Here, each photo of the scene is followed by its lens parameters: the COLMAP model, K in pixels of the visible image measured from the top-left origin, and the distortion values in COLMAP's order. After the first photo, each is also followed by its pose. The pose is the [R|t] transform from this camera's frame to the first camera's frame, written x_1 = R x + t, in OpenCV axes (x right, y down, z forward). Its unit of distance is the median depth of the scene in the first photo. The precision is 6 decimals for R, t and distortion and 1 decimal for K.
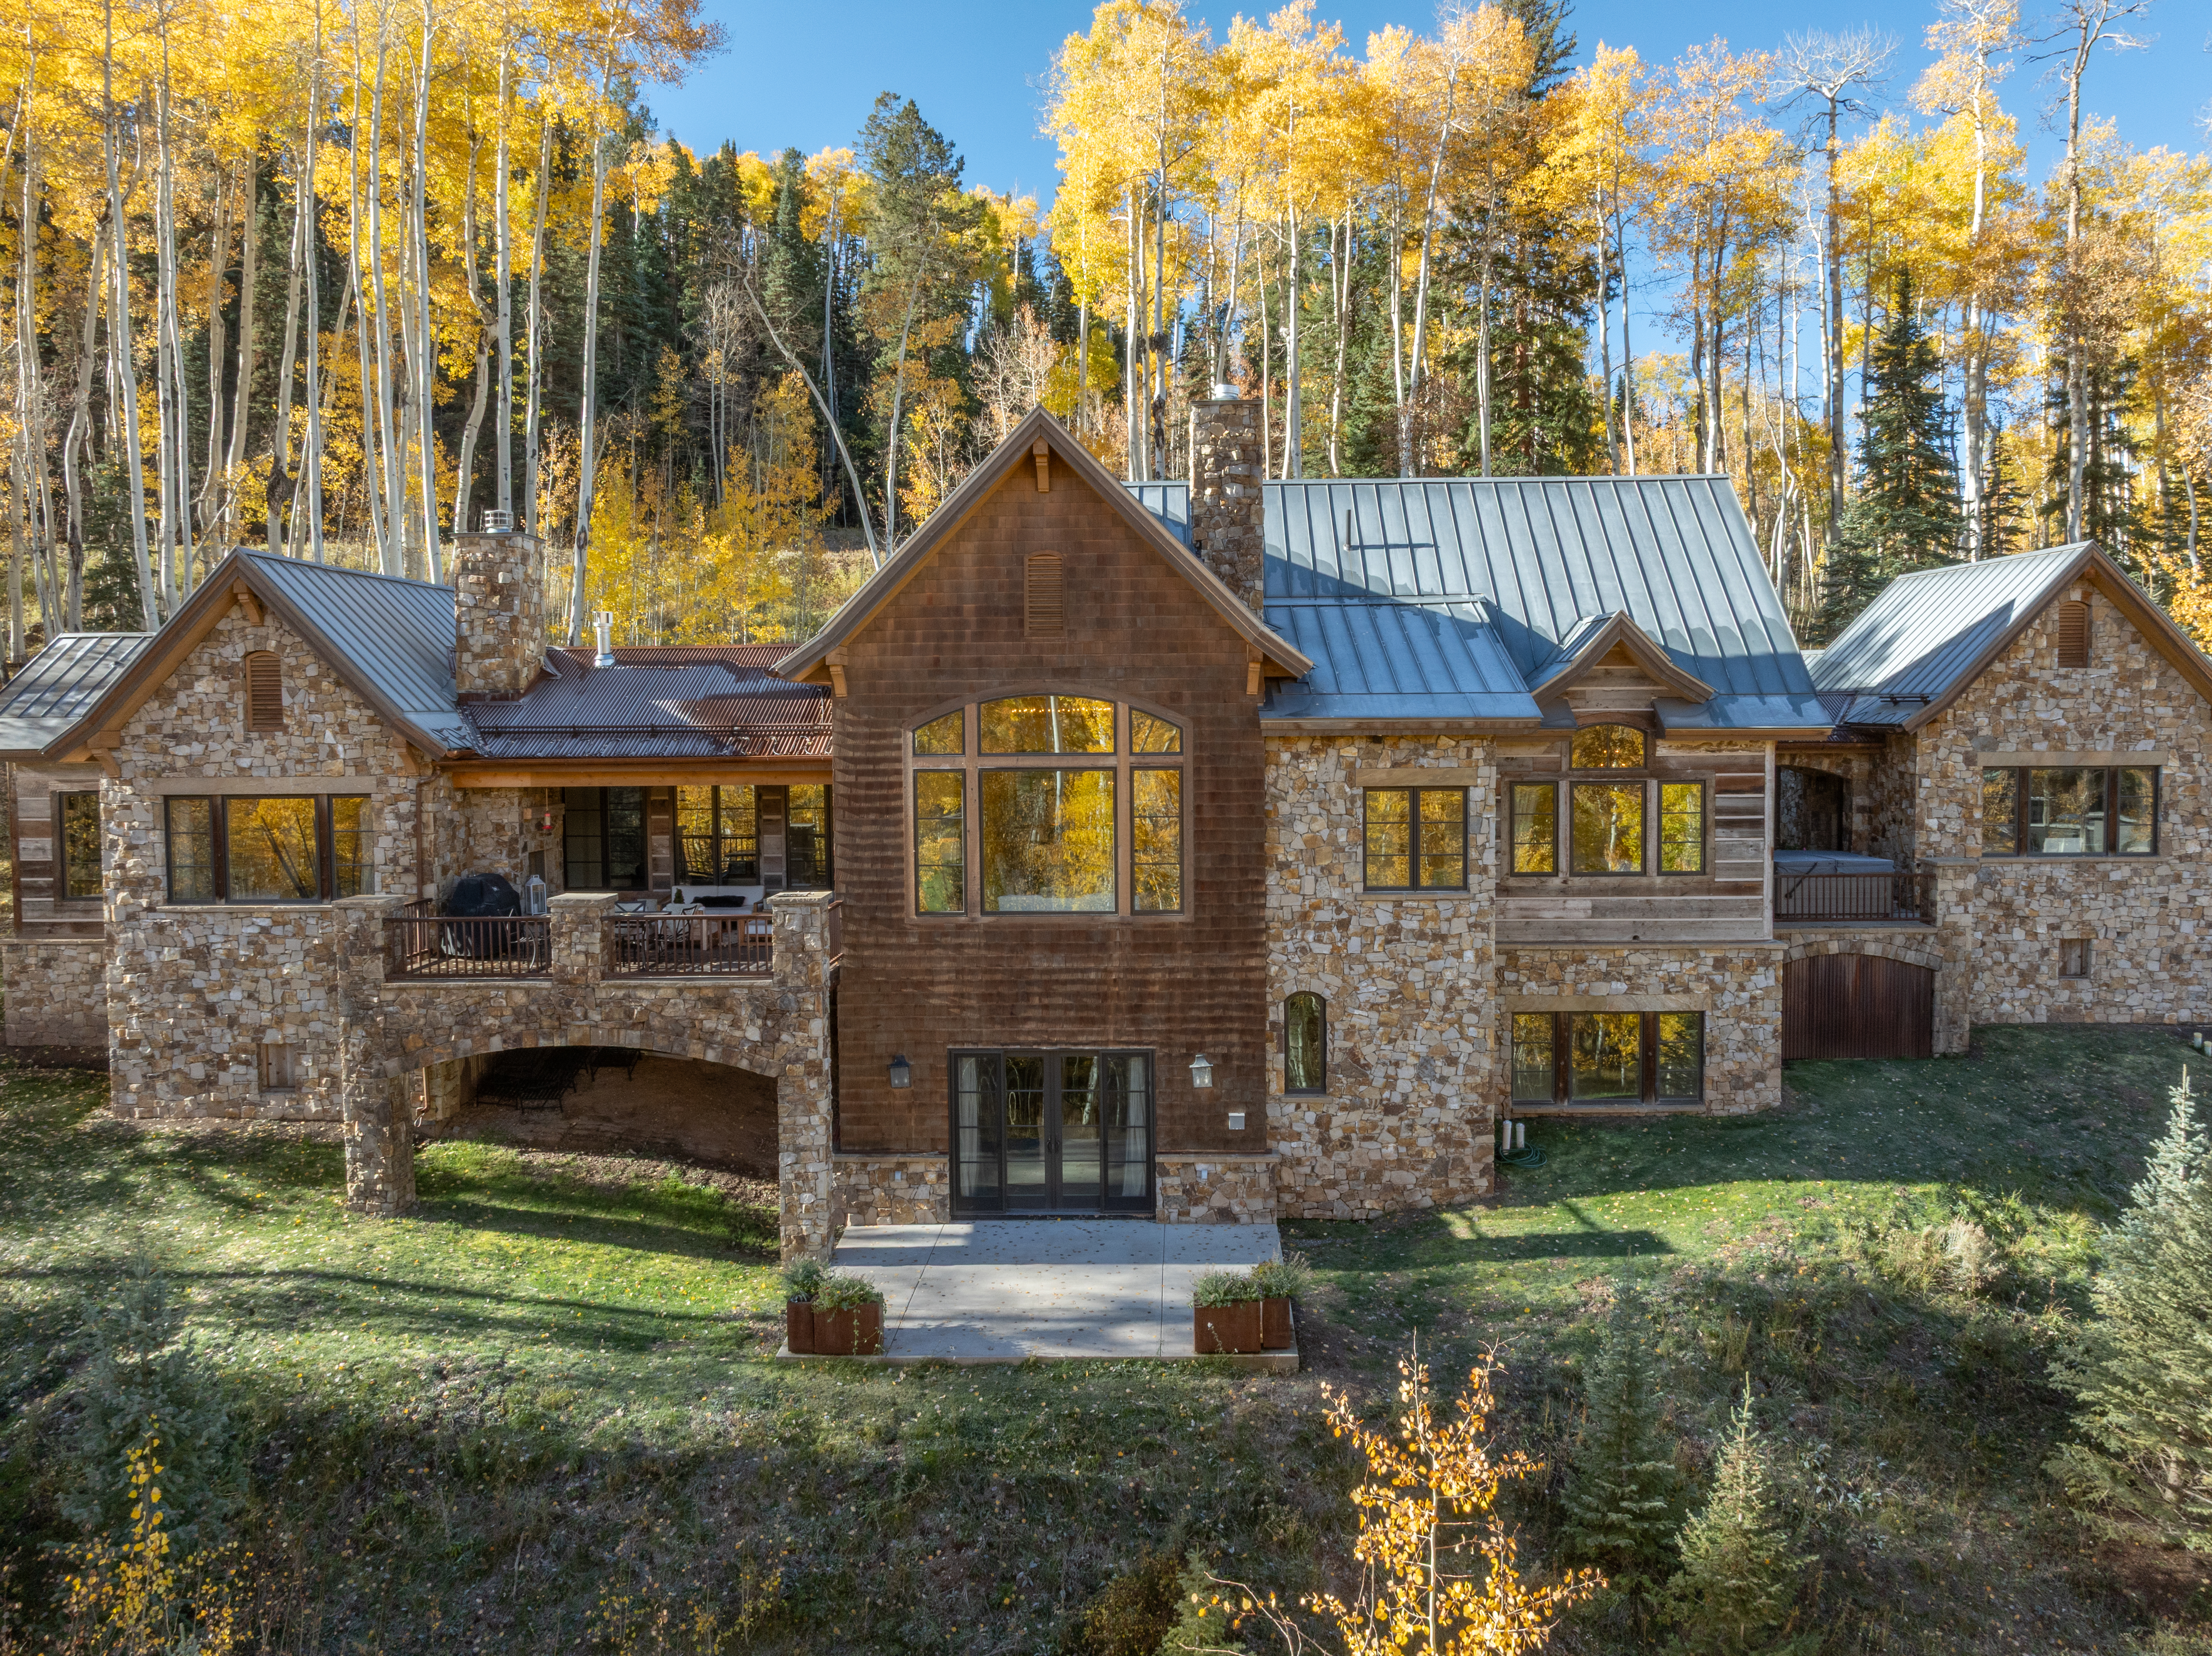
lens RADIAL K [[1580.9, 0, 1124.2], [0, 1580.9, 790.4], [0, 0, 1]] dist [-0.041449, -0.002938]
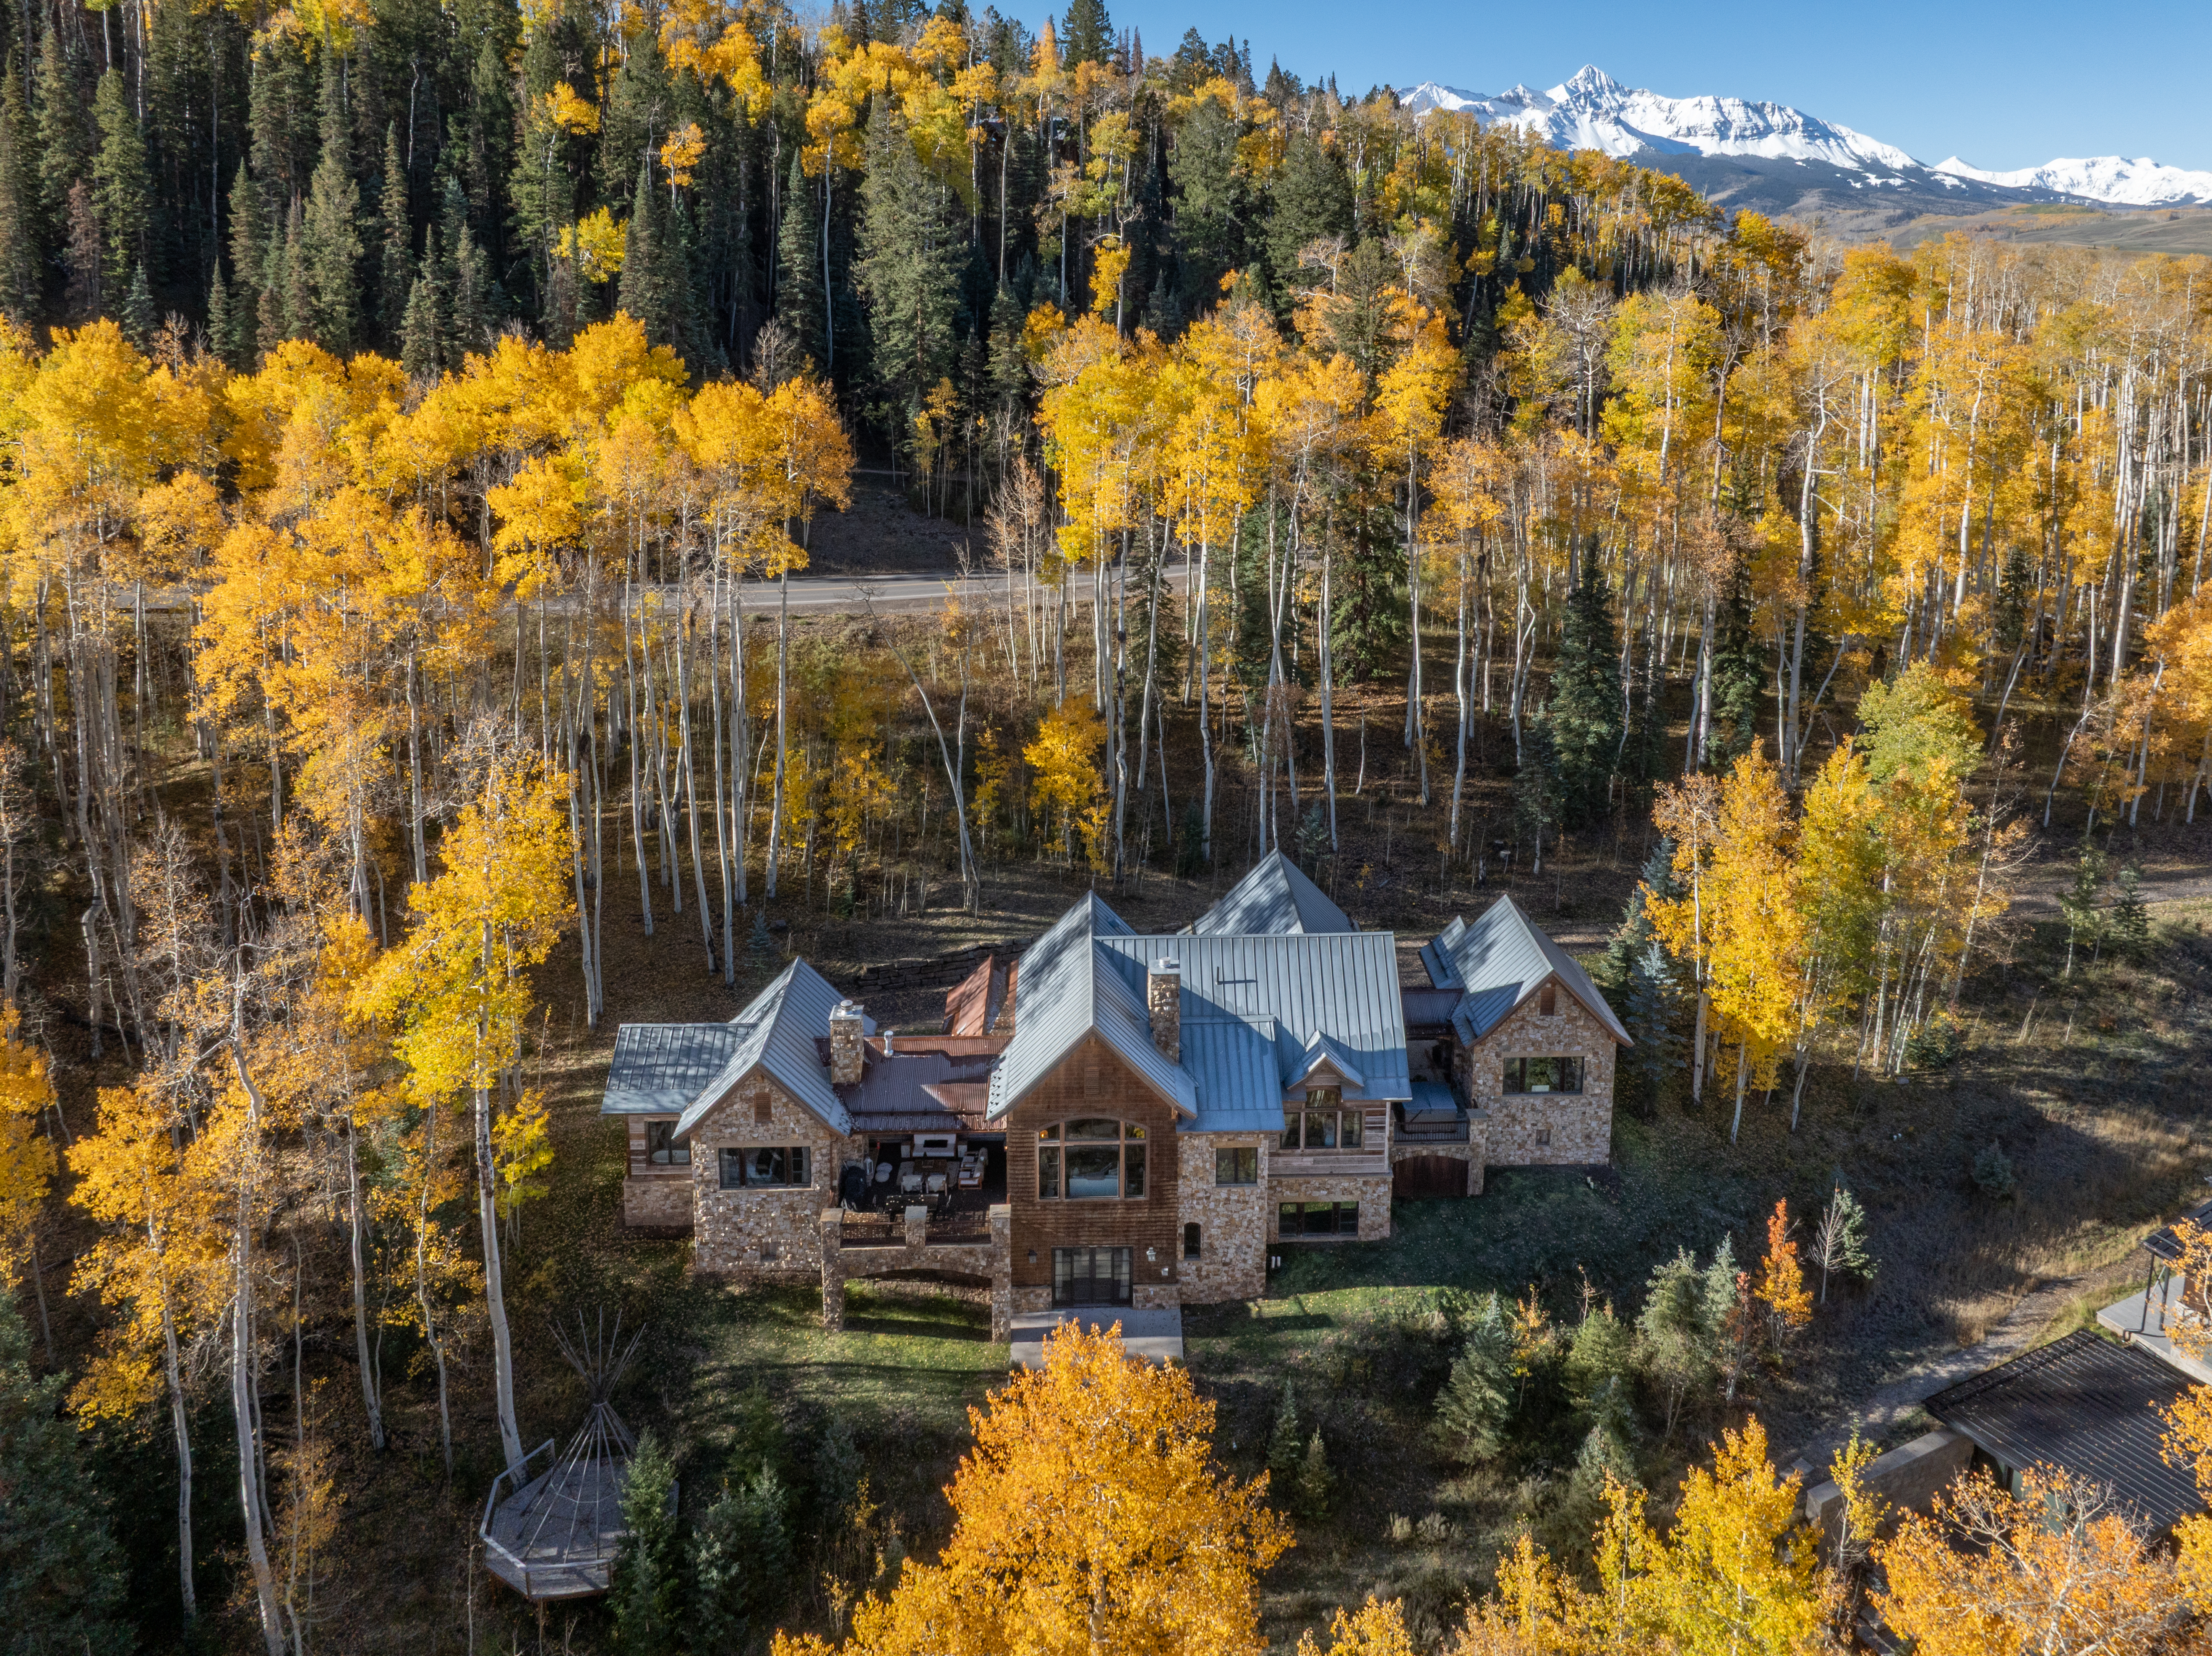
lens RADIAL K [[1688.4, 0, 1162.0], [0, 1688.4, 479.0], [0, 0, 1]] dist [-0.004253, -0.048600]
pose [[0.997186, 0.007194, 0.074618, -0.139576], [-0.015641, 0.993444, 0.113243, -1.316606], [-0.073314, -0.114092, 0.990761, -1.487689]]
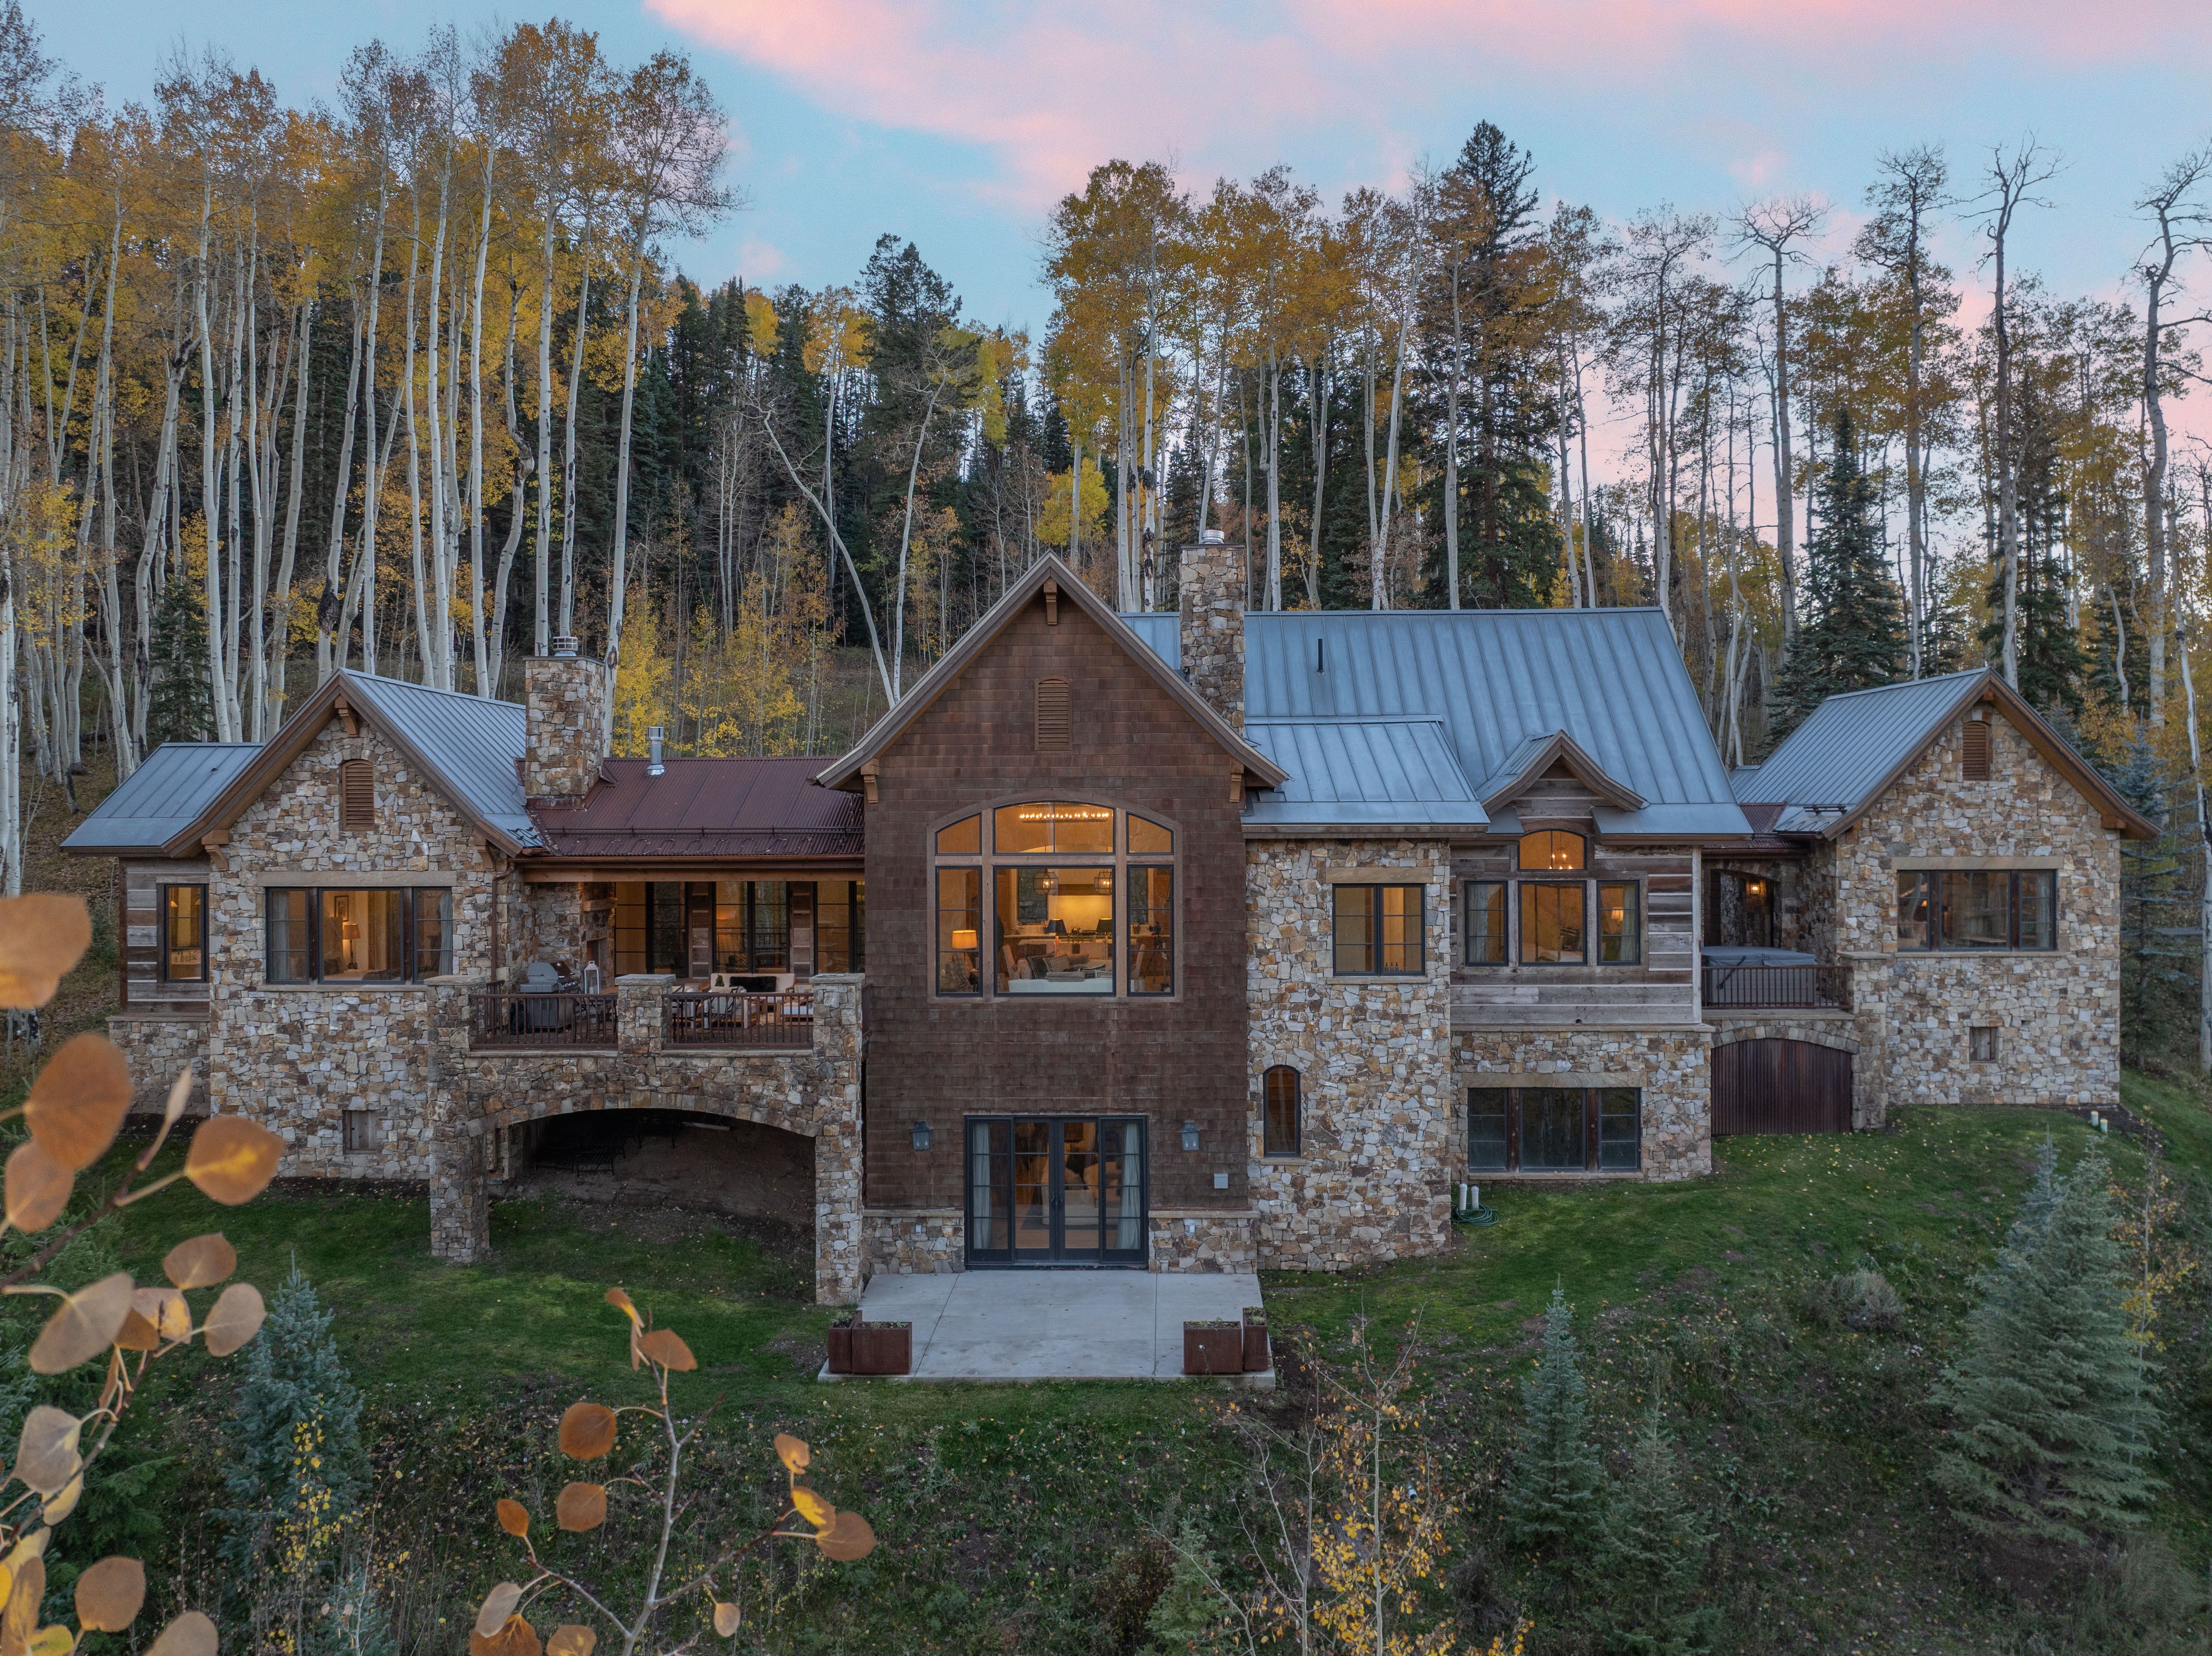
lens RADIAL K [[1562.3, 0, 1106.0], [0, 1562.3, 828.0], [0, 0, 1]] dist [-0.022217, -0.046370]
pose [[0.999992, 0.003742, -0.001175, -0.009631], [-0.003795, 0.998825, -0.048319, 0.012257], [0.000993, 0.048323, 0.998831, -0.116102]]
